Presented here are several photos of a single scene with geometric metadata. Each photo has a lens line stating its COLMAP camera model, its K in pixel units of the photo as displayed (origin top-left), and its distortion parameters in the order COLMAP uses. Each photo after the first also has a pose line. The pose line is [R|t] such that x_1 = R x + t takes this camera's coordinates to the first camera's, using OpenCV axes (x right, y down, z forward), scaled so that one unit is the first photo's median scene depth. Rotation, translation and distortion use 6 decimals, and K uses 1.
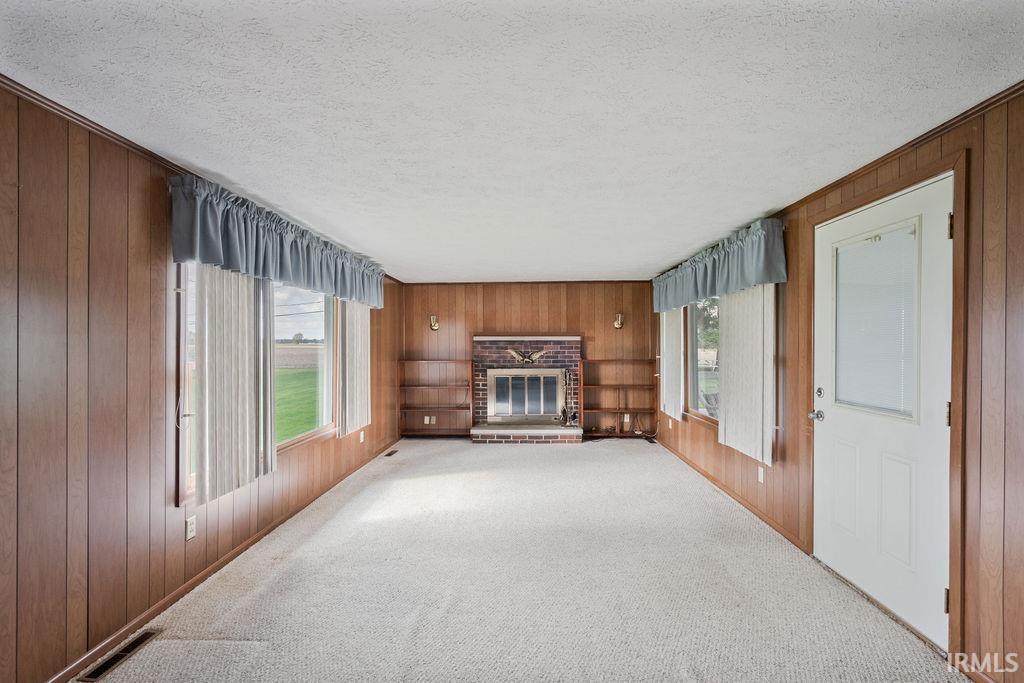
lens RADIAL K [[468.2, 0, 511.2], [0, 468.2, 342.8], [0, 0, 1]] dist [-0.001212, -0.000363]
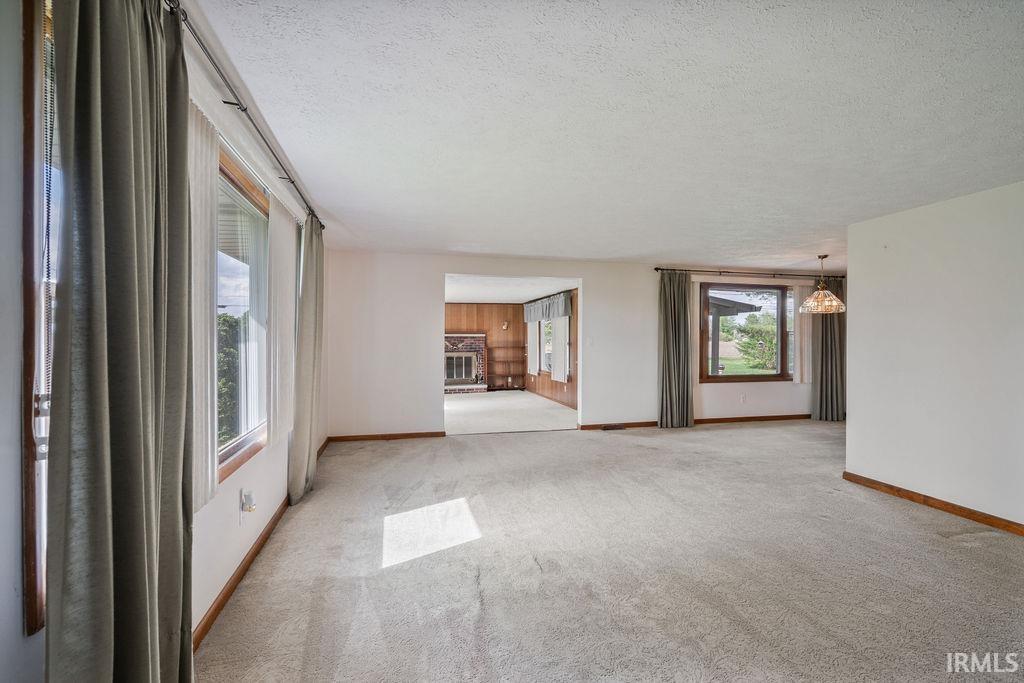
lens RADIAL K [[468.2, 0, 512.3], [0, 468.2, 338.0], [0, 0, 1]] dist [-0.001212, -0.000363]
pose [[0.960667, -0.004057, 0.277673, -0.248219], [0.002631, 0.999981, 0.005505, -0.008053], [-0.277691, -0.004558, 0.960660, -0.748346]]
